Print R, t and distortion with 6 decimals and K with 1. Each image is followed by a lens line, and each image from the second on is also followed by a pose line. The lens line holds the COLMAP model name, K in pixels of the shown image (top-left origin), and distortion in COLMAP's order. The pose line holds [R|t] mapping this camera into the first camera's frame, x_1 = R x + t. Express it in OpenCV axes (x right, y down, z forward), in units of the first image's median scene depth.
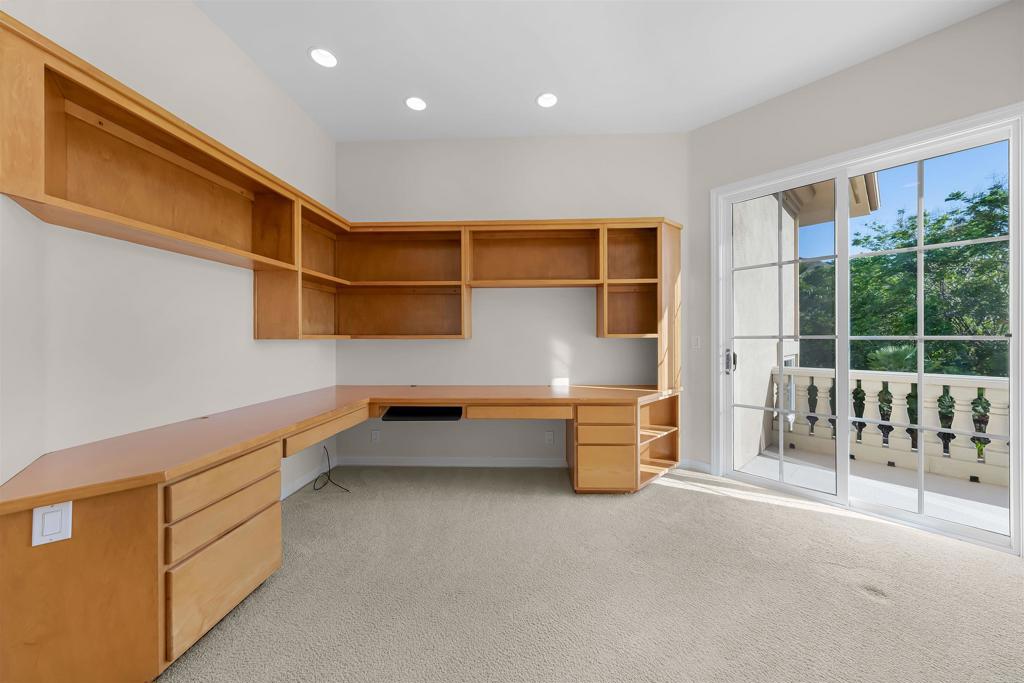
lens RADIAL K [[385.3, 0, 511.5], [0, 385.3, 335.1], [0, 0, 1]] dist [-0.000245, -0.000047]
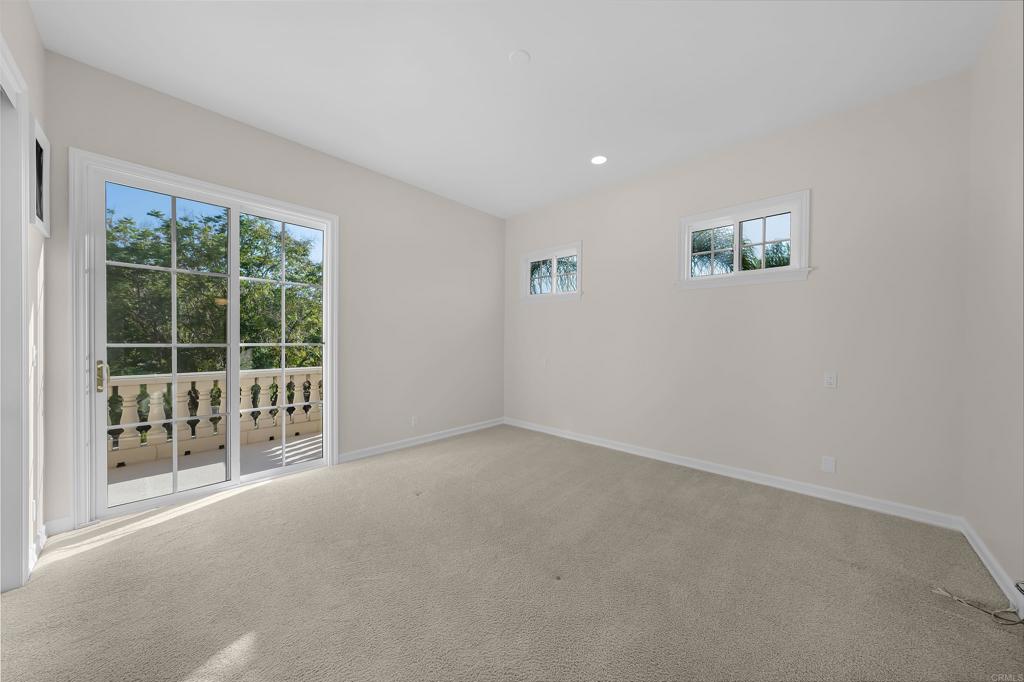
lens RADIAL K [[342.2, 0, 511.5], [0, 342.2, 342.3], [0, 0, 1]] dist [-0.000420, -0.000040]
pose [[-0.119129, -0.002004, 0.992877, -0.227769], [-0.000092, 0.999998, 0.002007, -0.002494], [-0.992879, 0.000147, -0.119129, 0.218648]]
